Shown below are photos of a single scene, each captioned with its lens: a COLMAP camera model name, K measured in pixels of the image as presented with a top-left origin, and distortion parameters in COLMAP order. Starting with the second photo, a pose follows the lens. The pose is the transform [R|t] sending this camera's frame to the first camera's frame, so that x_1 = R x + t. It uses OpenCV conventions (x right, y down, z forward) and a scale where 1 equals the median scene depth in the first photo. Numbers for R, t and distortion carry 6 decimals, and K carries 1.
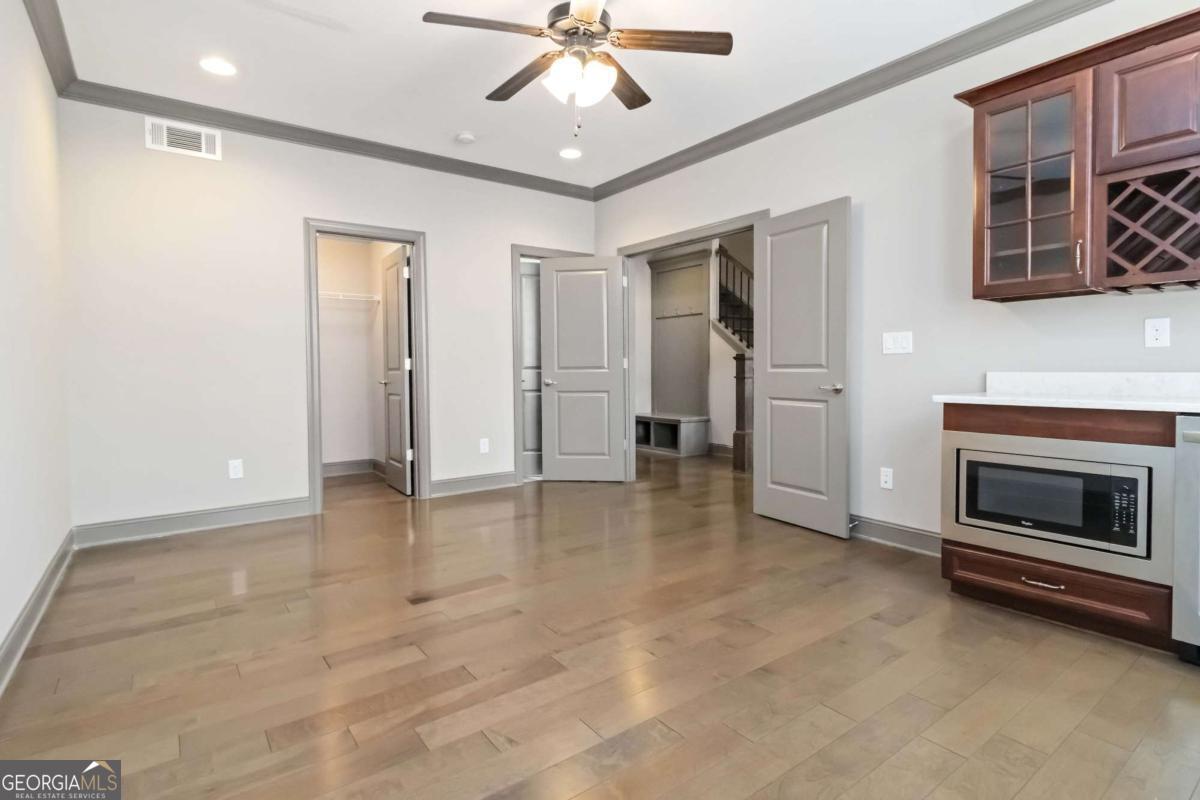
lens RADIAL K [[593.8, 0, 607.6], [0, 593.8, 392.8], [0, 0, 1]] dist [0.008294, -0.001028]
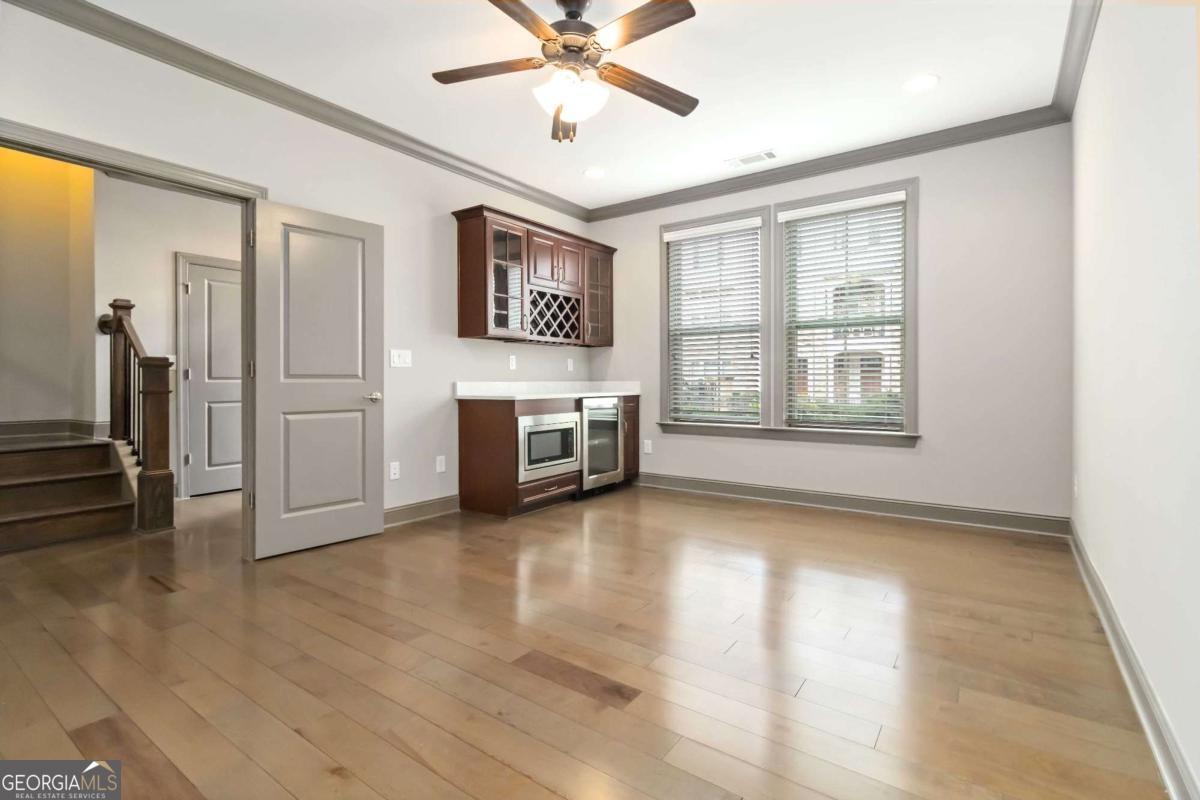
lens RADIAL K [[593.8, 0, 580.9], [0, 593.8, 381.9], [0, 0, 1]] dist [0.008294, -0.001028]
pose [[-0.293524, -0.001435, 0.955951, -1.035325], [0.039482, 0.999127, 0.013622, -0.048256], [-0.955136, 0.041741, -0.293211, 1.293568]]
